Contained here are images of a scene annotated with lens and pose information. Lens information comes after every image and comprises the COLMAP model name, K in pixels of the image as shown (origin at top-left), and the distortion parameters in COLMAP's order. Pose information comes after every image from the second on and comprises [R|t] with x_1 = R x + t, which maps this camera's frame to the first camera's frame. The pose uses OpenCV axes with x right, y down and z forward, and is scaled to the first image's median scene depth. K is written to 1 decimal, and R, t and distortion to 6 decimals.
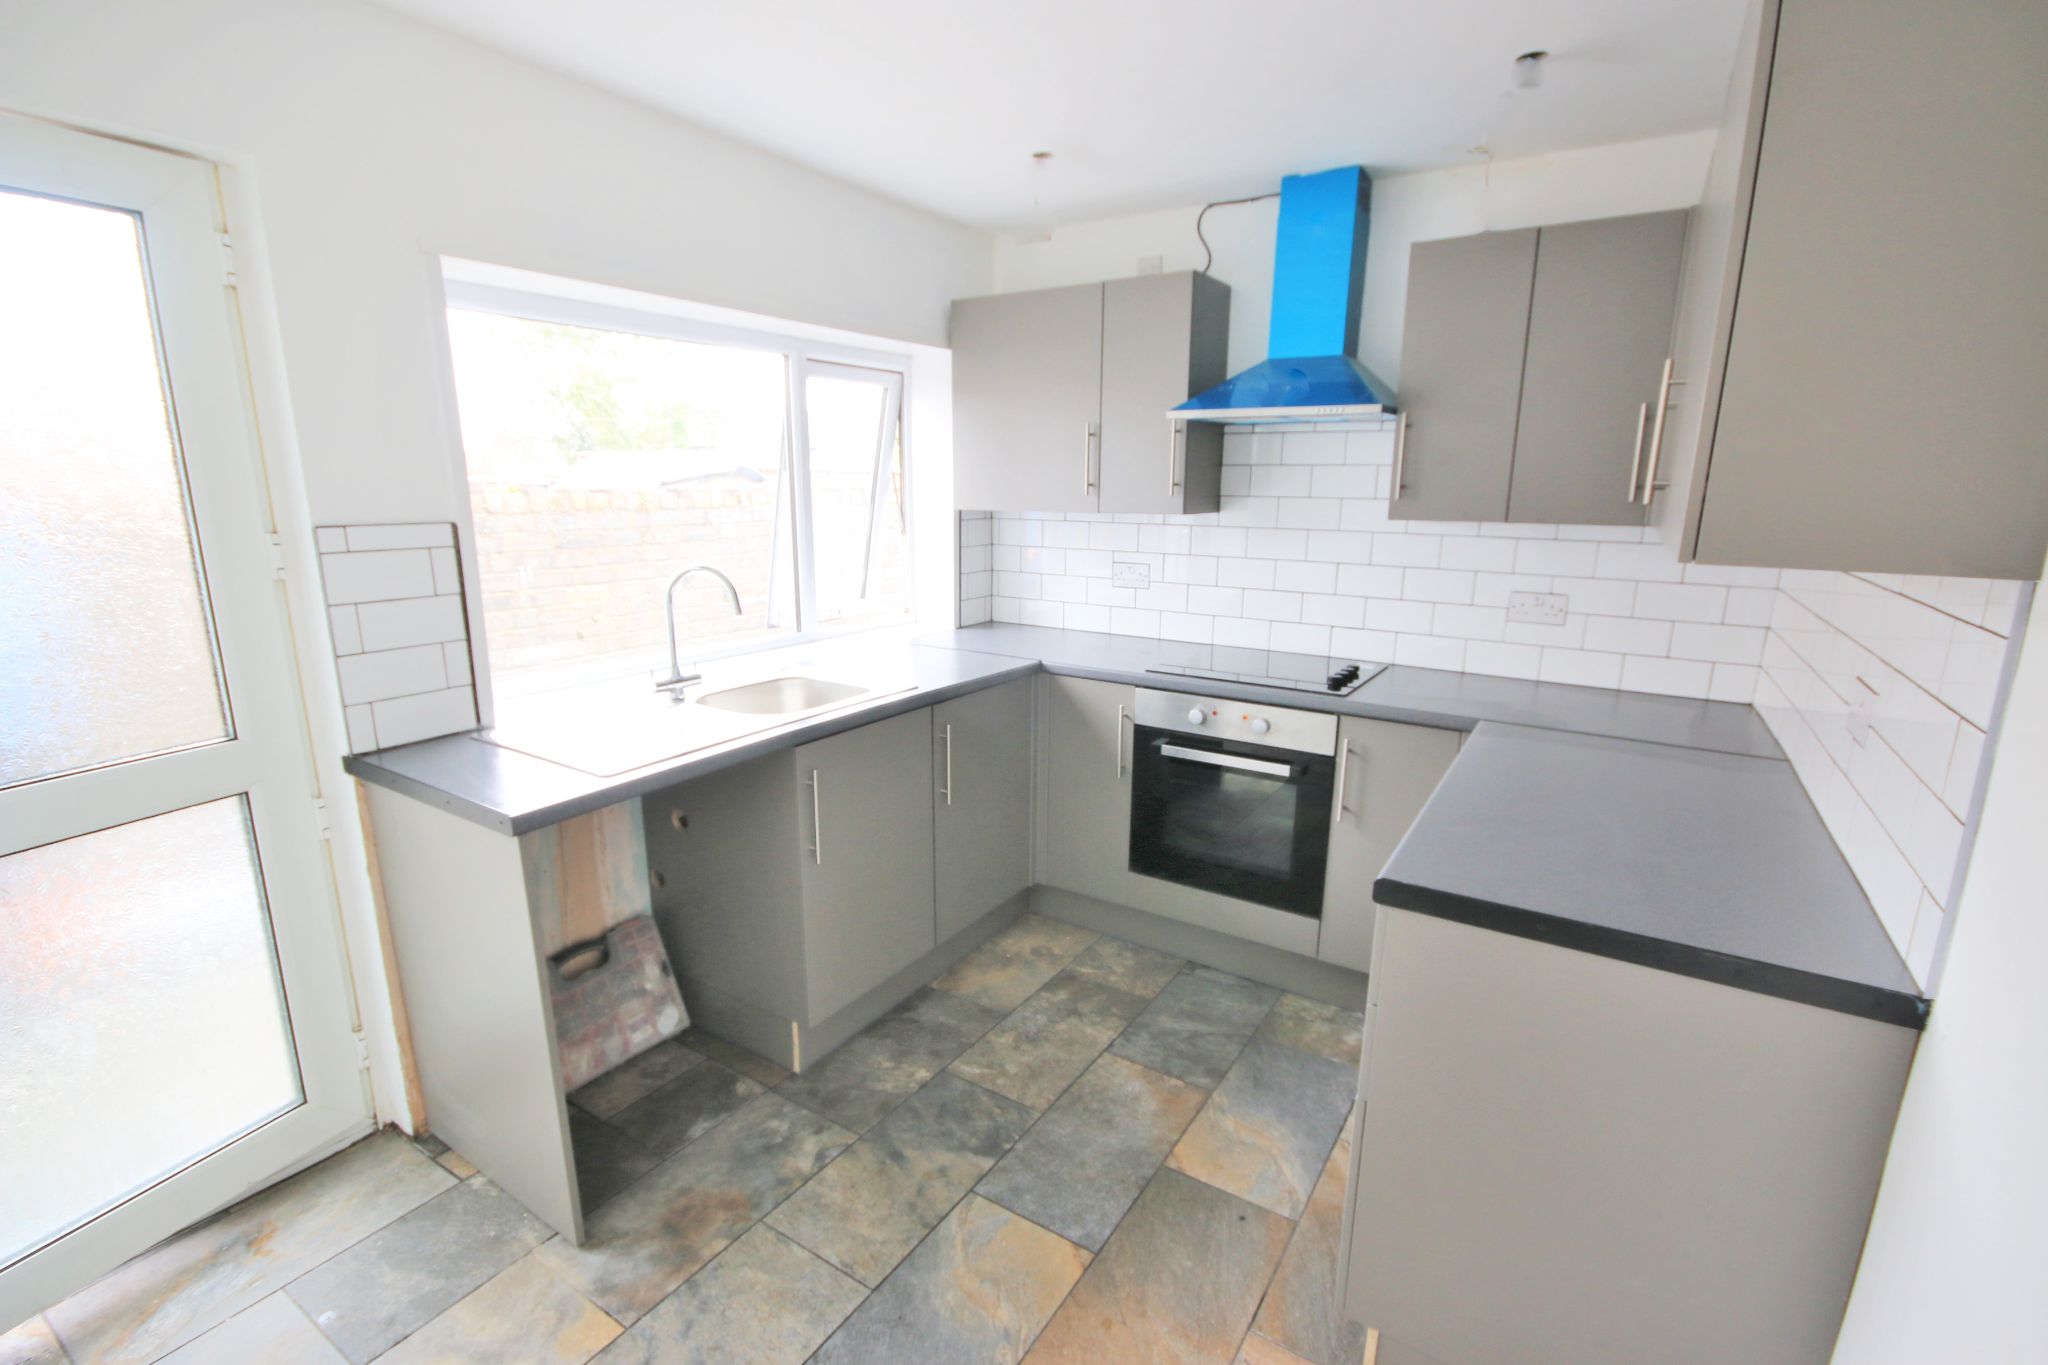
lens RADIAL K [[925.9, 0, 1022.4], [0, 925.9, 687.7], [0, 0, 1]] dist [-0.010407, -0.000399]
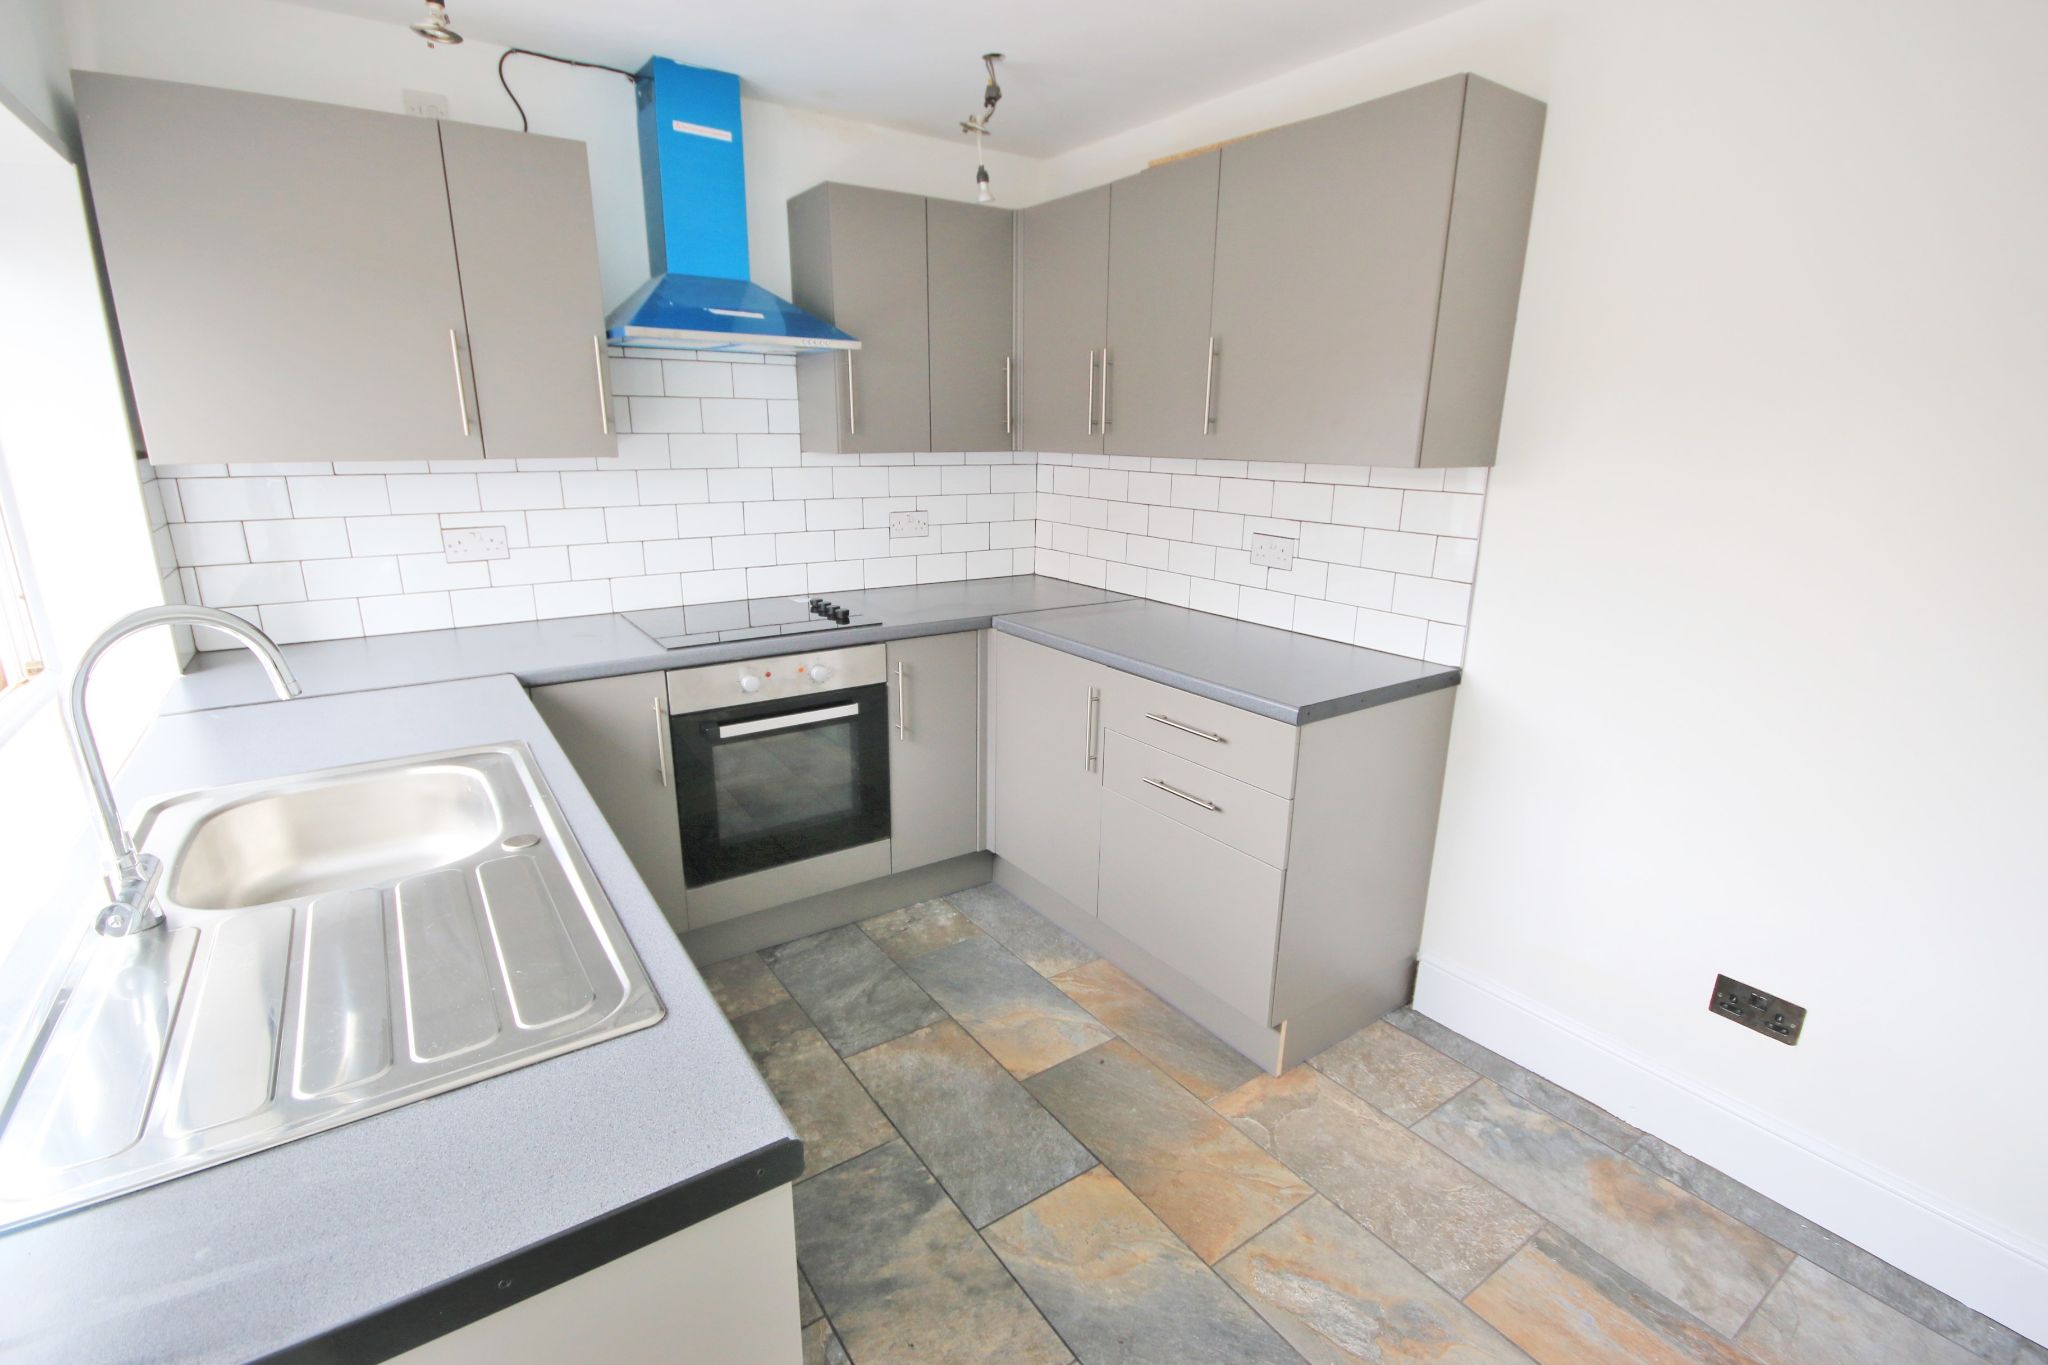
lens RADIAL K [[925.9, 0, 1020.7], [0, 925.9, 686.5], [0, 0, 1]] dist [-0.010407, -0.000399]
pose [[0.382418, -0.253334, 0.888582, -0.589006], [0.193868, 0.962273, 0.190909, -0.100247], [-0.903422, 0.099261, 0.417104, 0.460792]]
